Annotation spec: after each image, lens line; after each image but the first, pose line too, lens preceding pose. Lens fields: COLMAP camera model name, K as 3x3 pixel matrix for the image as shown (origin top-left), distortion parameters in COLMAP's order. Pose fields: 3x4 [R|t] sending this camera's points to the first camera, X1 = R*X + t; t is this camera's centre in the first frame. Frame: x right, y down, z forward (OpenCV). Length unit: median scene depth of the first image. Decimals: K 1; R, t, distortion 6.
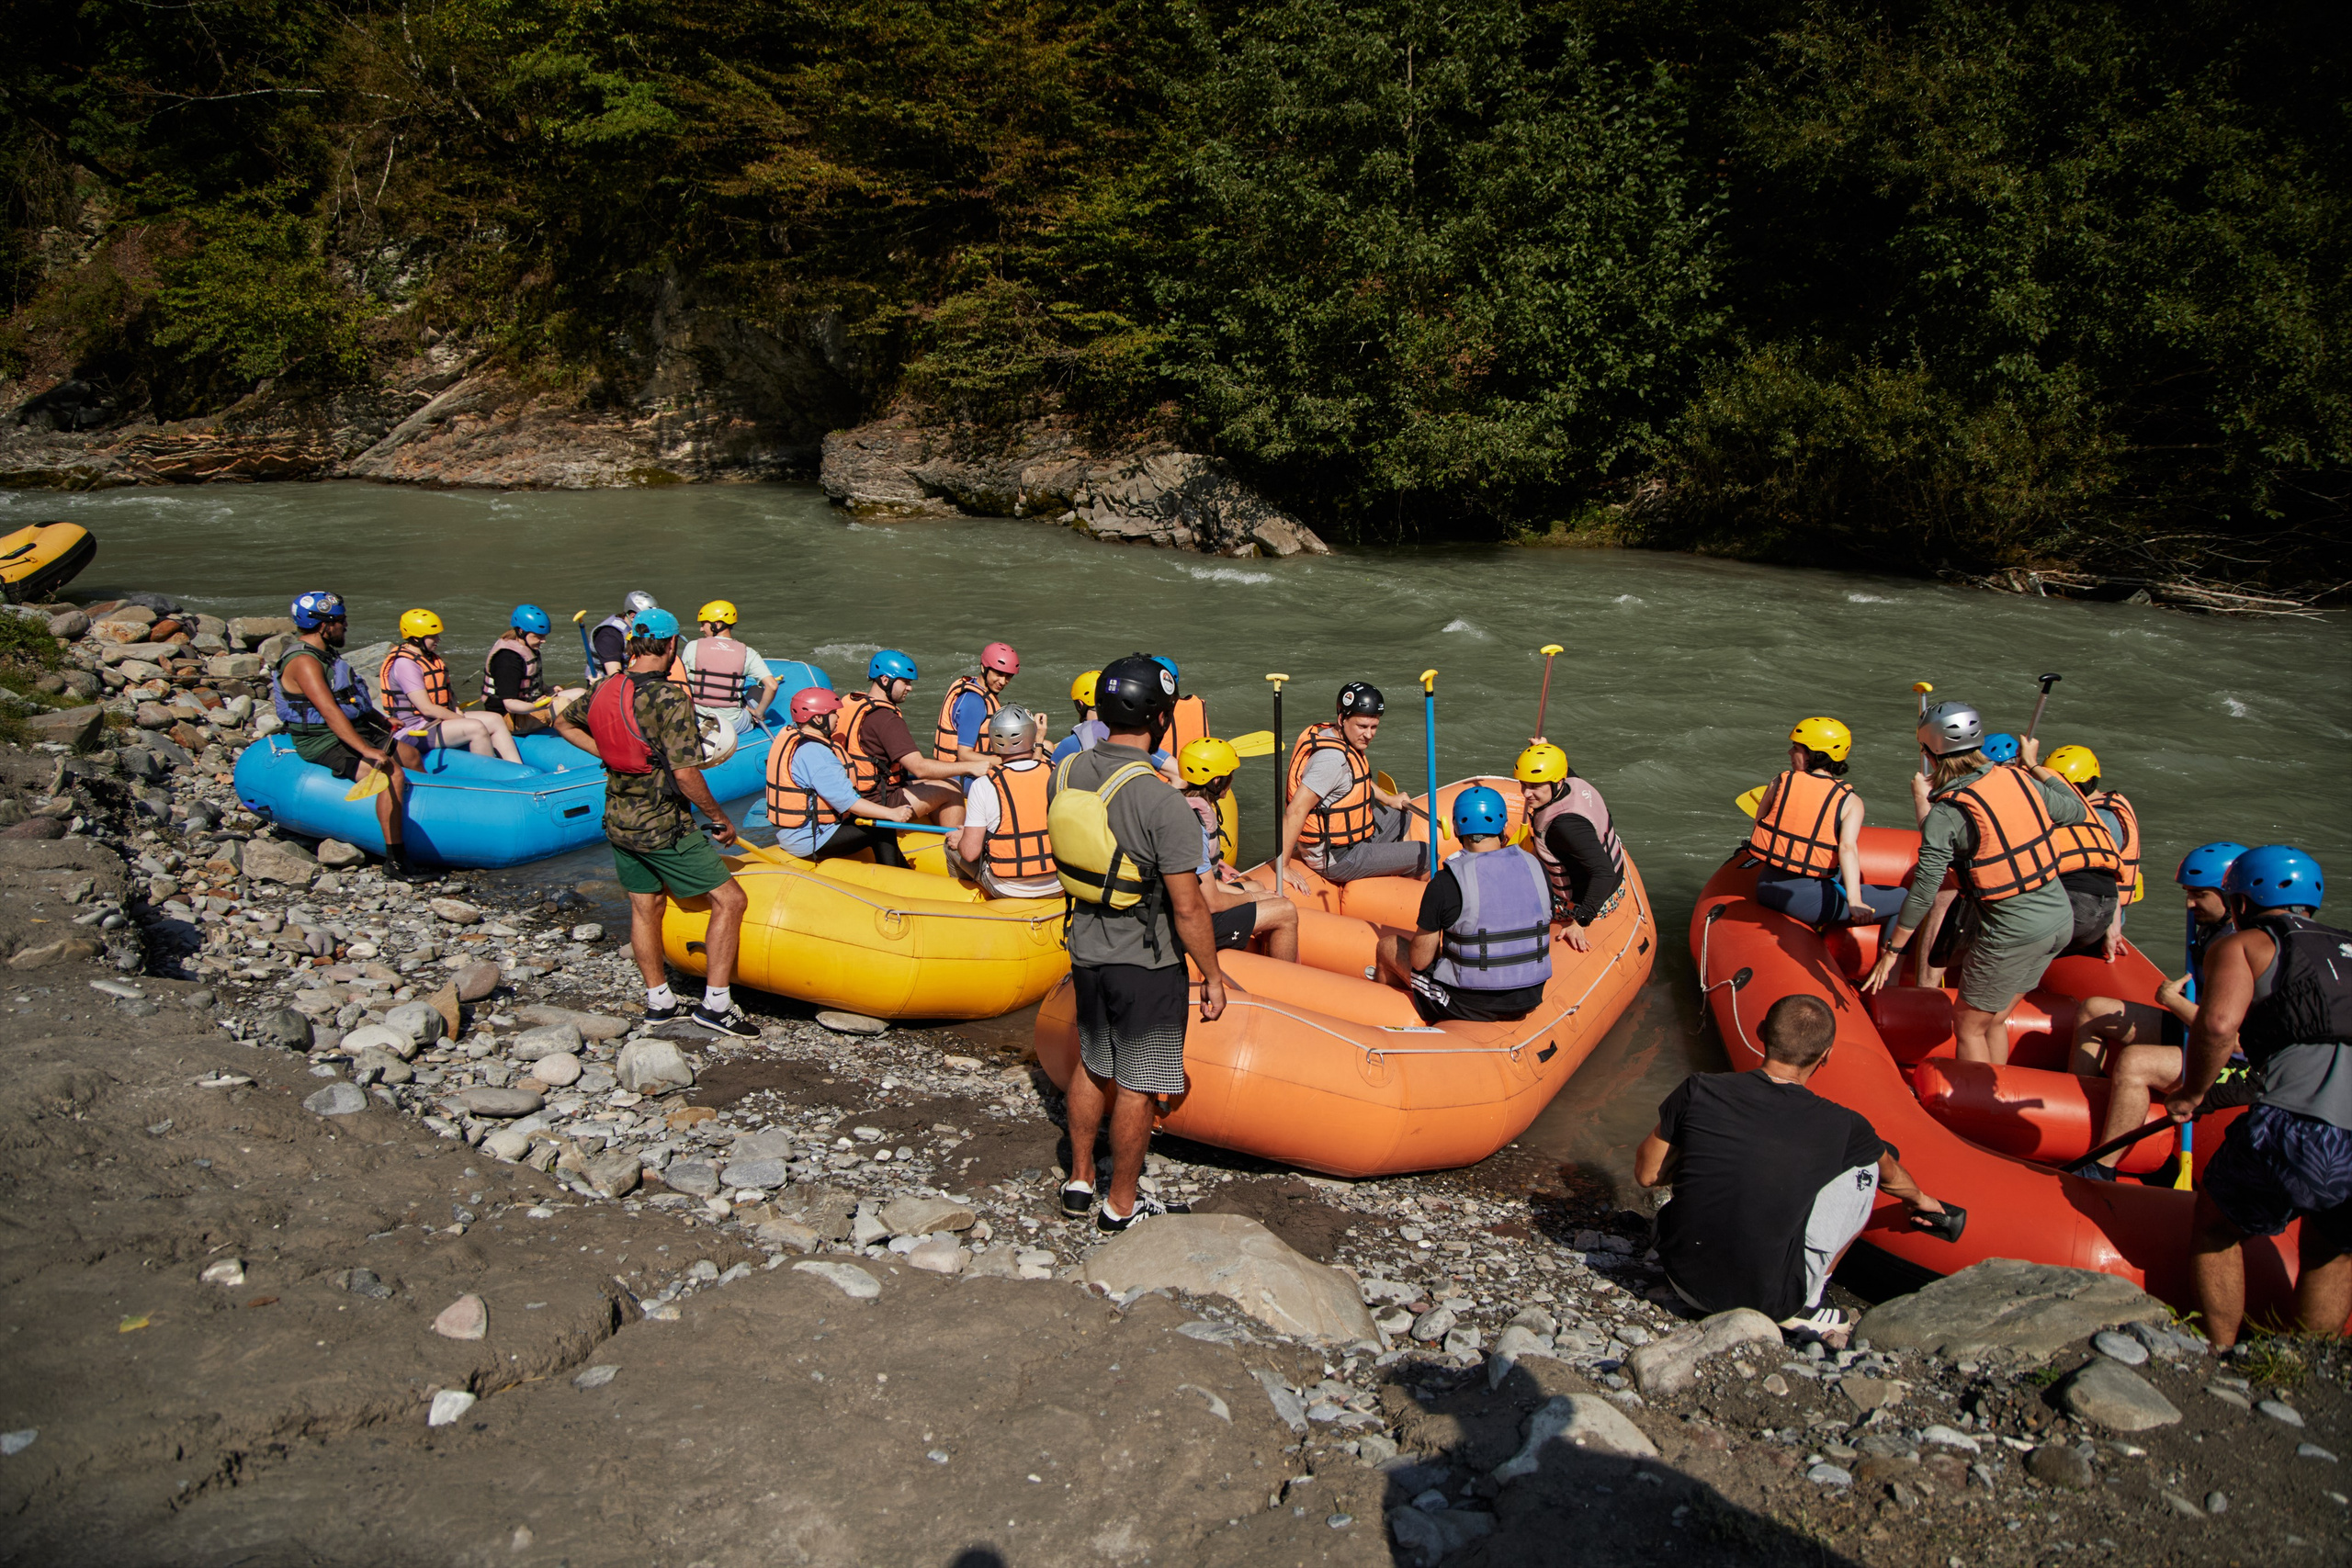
lens RADIAL K [[1622.4, 0, 1193.7], [0, 1622.4, 782.9], [0, 0, 1]] dist [-0.096108, 0.058615]
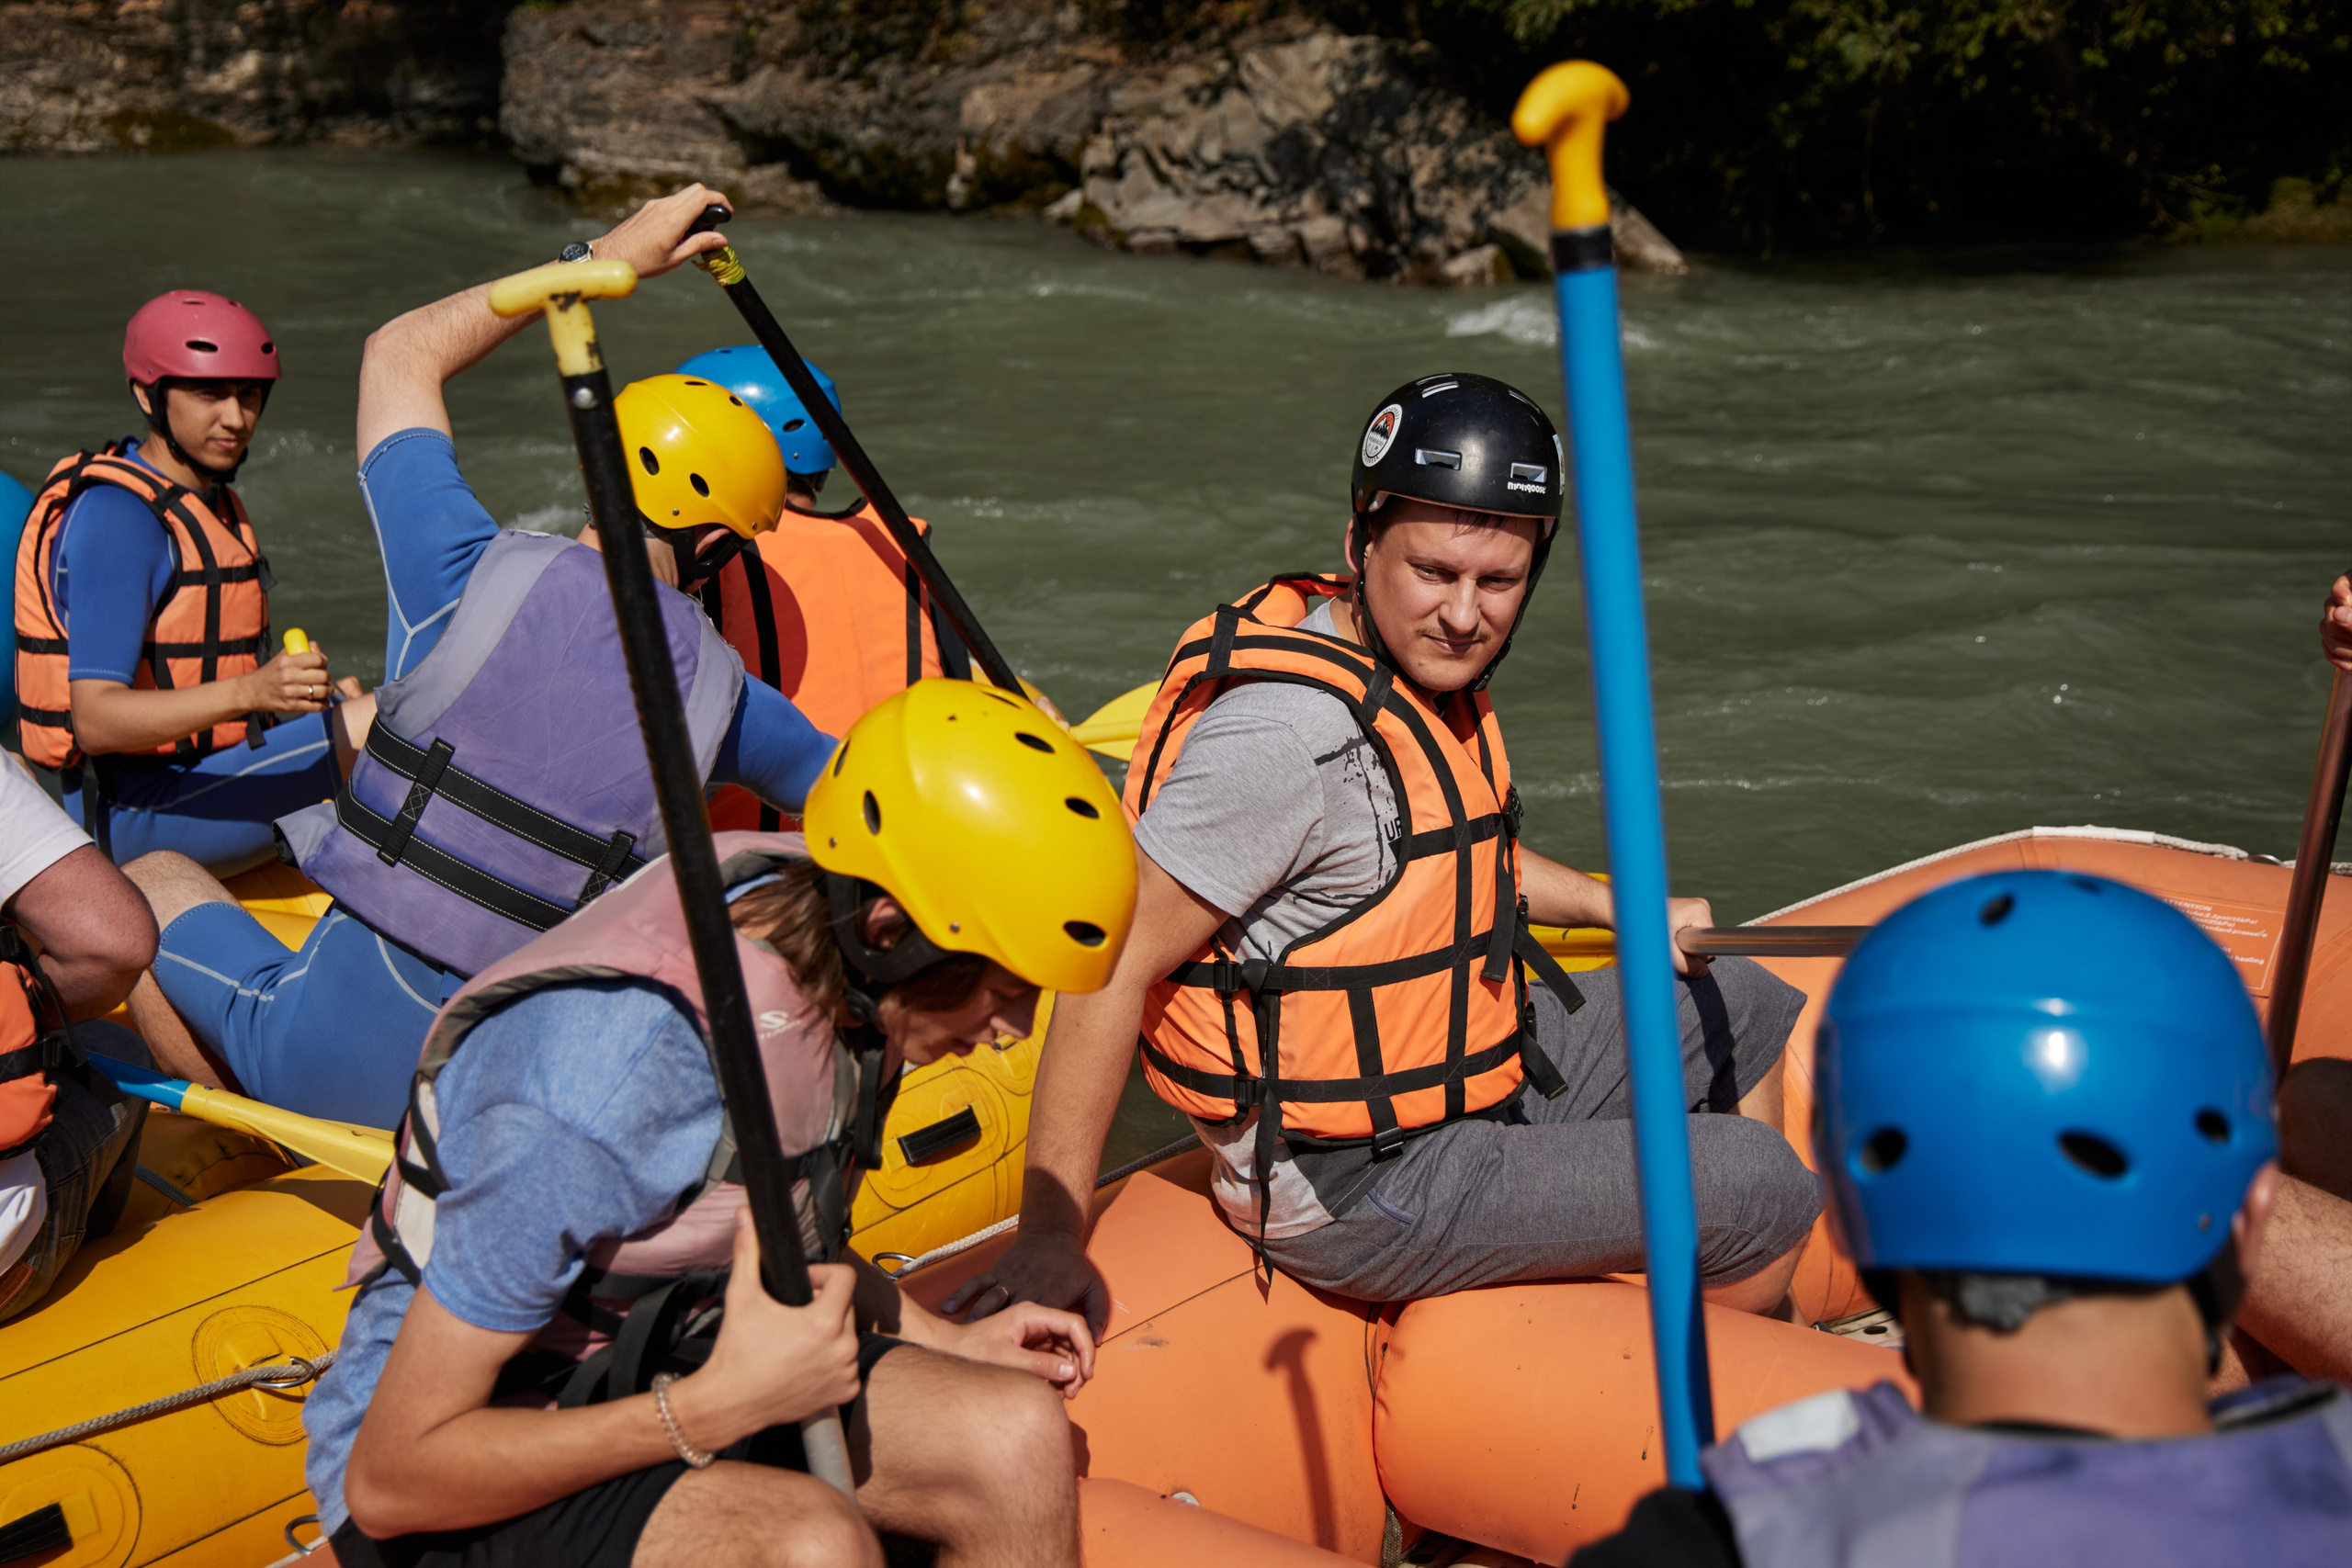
lens RADIAL K [[3137.3, 0, 1172.2], [0, 3137.3, 782.2], [0, 0, 1]] dist [0.147669, 0.000000]
pose [[0.994856, 0.010621, -0.100738, 0.033701], [-0.012480, 0.999763, -0.017837, 0.000355], [0.100525, 0.019003, 0.994753, 0.188034]]
